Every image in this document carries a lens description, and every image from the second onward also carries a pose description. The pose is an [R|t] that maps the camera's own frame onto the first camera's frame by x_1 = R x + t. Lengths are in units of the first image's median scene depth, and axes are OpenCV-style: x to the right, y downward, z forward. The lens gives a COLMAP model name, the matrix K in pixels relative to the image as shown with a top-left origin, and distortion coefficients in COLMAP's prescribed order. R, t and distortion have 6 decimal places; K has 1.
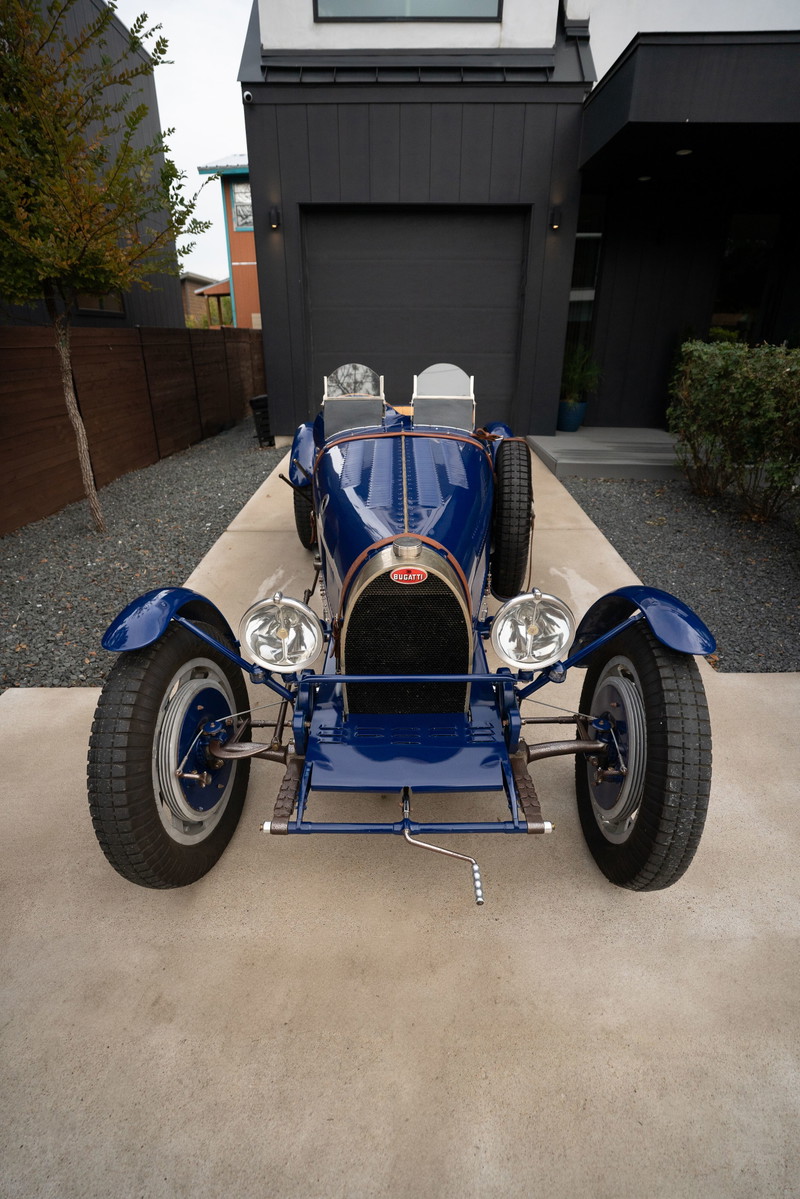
lens RADIAL K [[557.5, 0, 400.0], [0, 557.5, 599.5], [0, 0, 1]] dist [-0.074297, 0.029330]
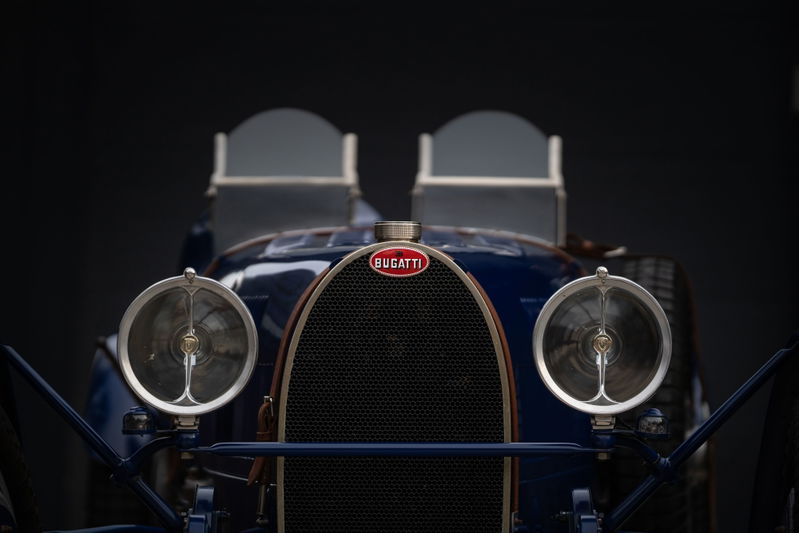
lens RADIAL K [[2987.3, 0, 399.5], [0, 2987.3, 266.5], [0, 0, 1]] dist [0.463677, 0.813614]
pose [[0.999869, 0.016185, -0.000392, 0.005922], [-0.014187, 0.864218, -0.502918, 0.553117], [-0.007801, 0.502858, 0.864334, -0.633008]]
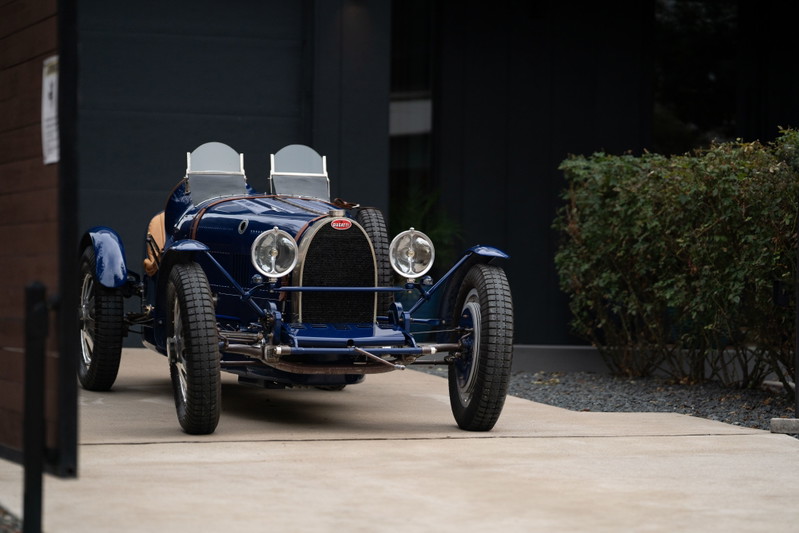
lens RADIAL K [[2987.3, 0, 399.5], [0, 2987.3, 266.5], [0, 0, 1]] dist [0.463677, 0.813614]
pose [[0.958138, 0.021098, 0.285529, -0.858588], [0.107605, 0.897631, -0.427411, 1.418538], [-0.265318, 0.440243, 0.857784, -2.437911]]
